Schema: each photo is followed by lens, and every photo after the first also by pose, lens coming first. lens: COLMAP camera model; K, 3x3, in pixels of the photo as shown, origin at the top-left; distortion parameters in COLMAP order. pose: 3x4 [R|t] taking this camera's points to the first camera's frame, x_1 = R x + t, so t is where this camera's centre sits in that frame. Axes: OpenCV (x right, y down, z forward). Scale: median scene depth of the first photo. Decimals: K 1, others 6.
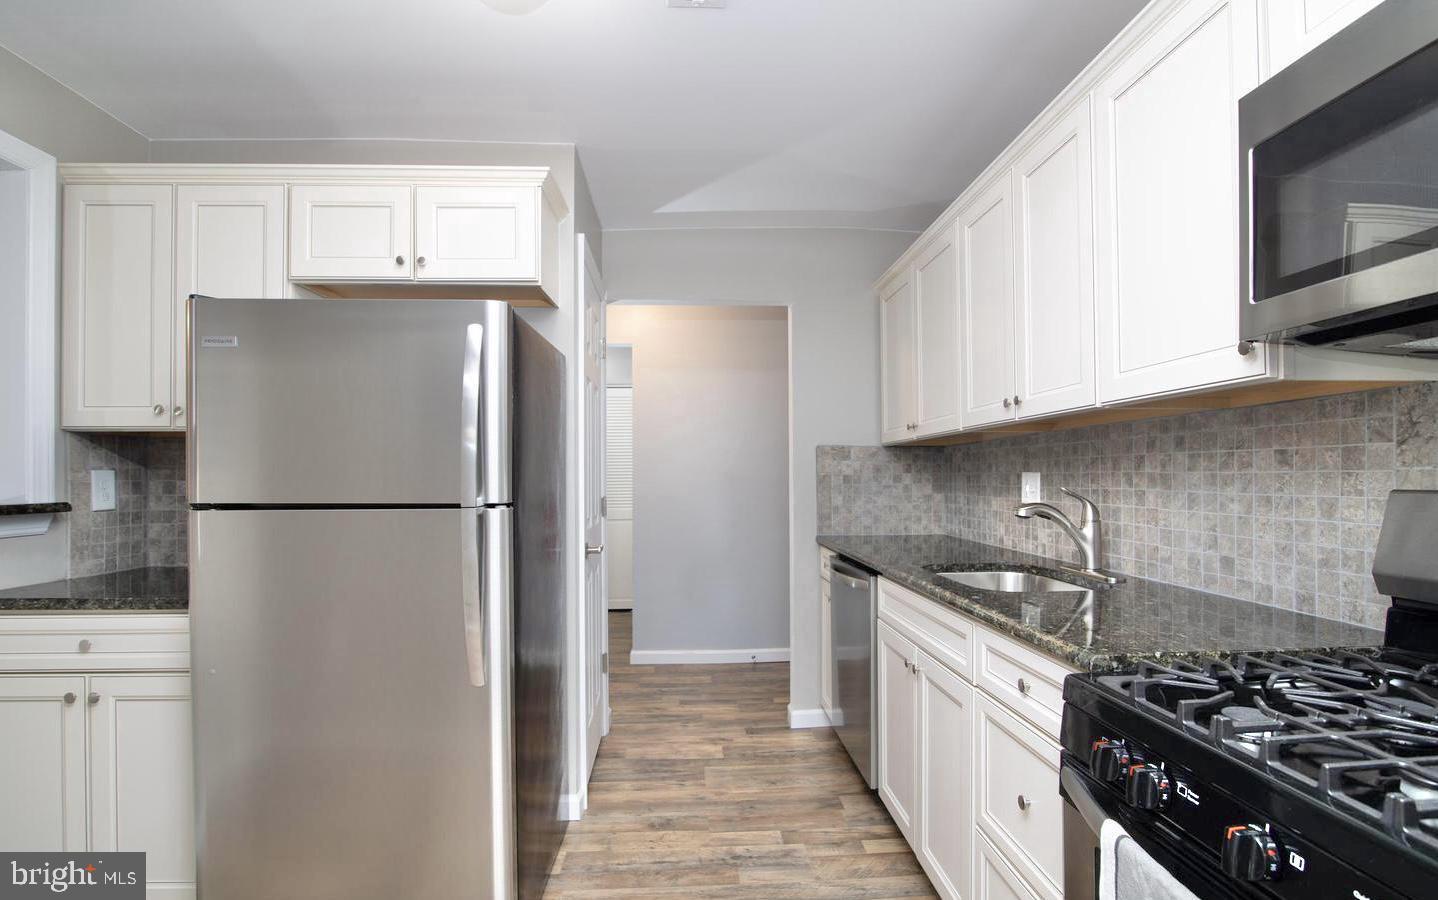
lens RADIAL K [[655.4, 0, 722.3], [0, 655.4, 473.6], [0, 0, 1]] dist [-0.022476, 0.000057]
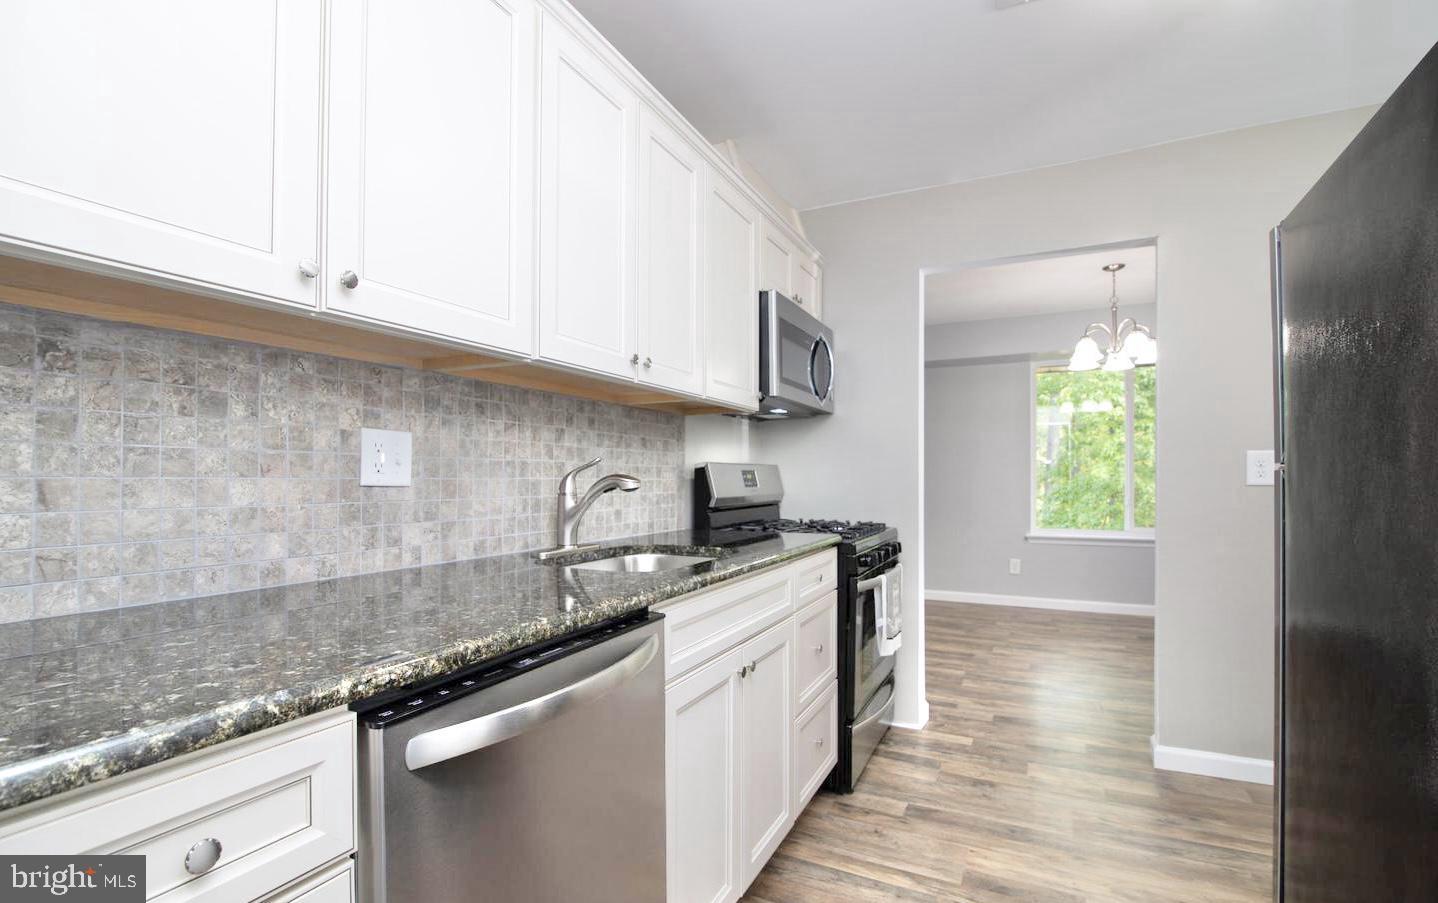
lens RADIAL K [[655.4, 0, 722.3], [0, 655.4, 475.1], [0, 0, 1]] dist [-0.022476, 0.000057]
pose [[-0.871094, 0.005561, 0.491084, -0.090259], [0.000192, 0.999940, -0.010983, 0.055040], [-0.491116, -0.009473, -0.871043, 1.695693]]
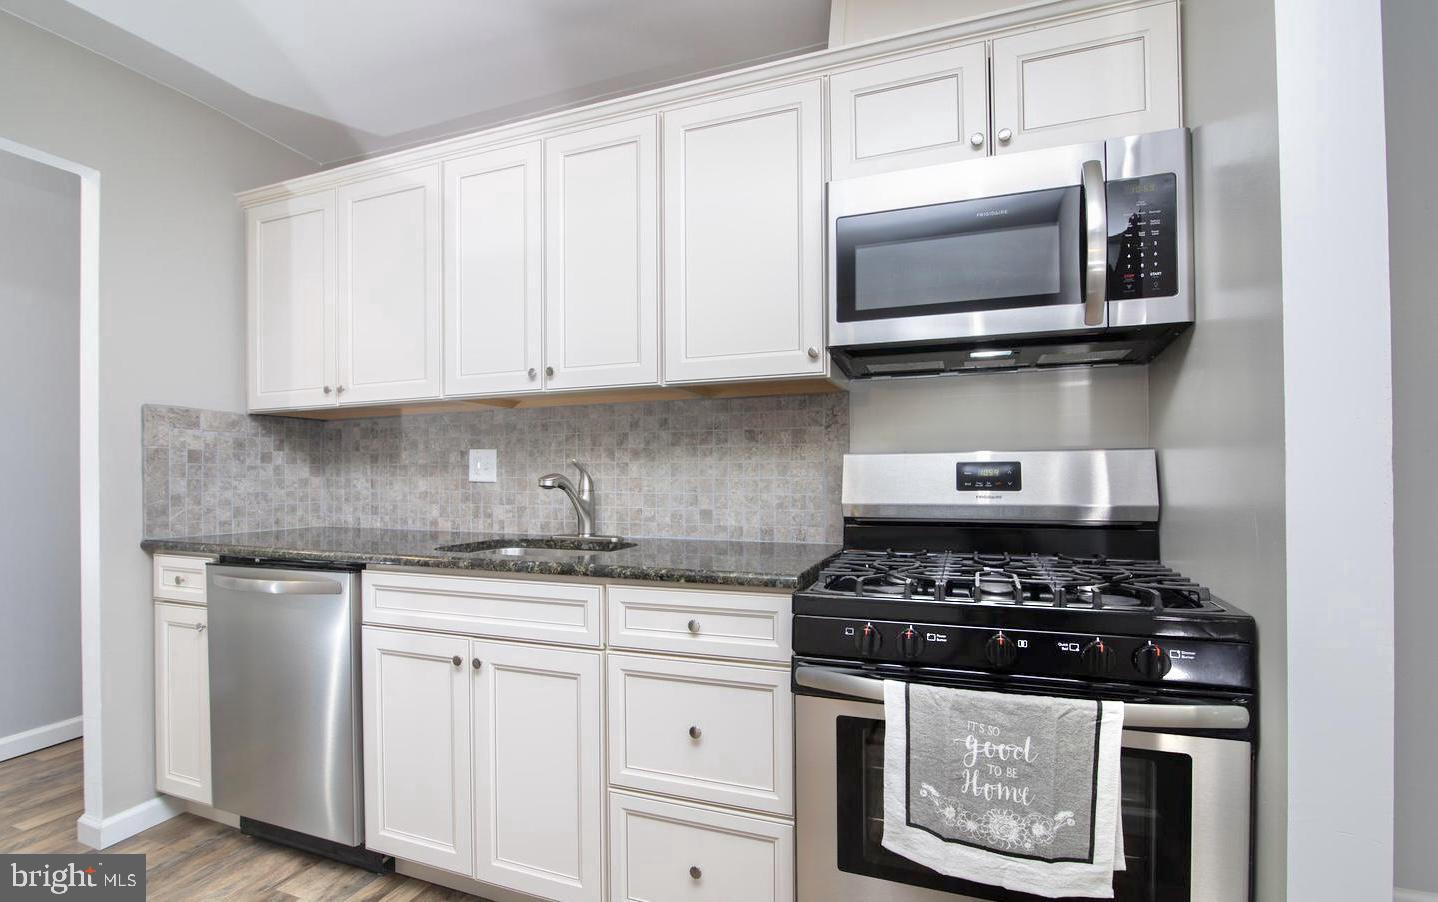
lens RADIAL K [[655.4, 0, 722.3], [0, 655.4, 474.6], [0, 0, 1]] dist [-0.022476, 0.000057]
pose [[0.407461, 0.005464, 0.913206, -0.350115], [-0.003008, 0.999985, -0.004641, 0.049477], [-0.913218, -0.000856, 0.407471, 0.333964]]
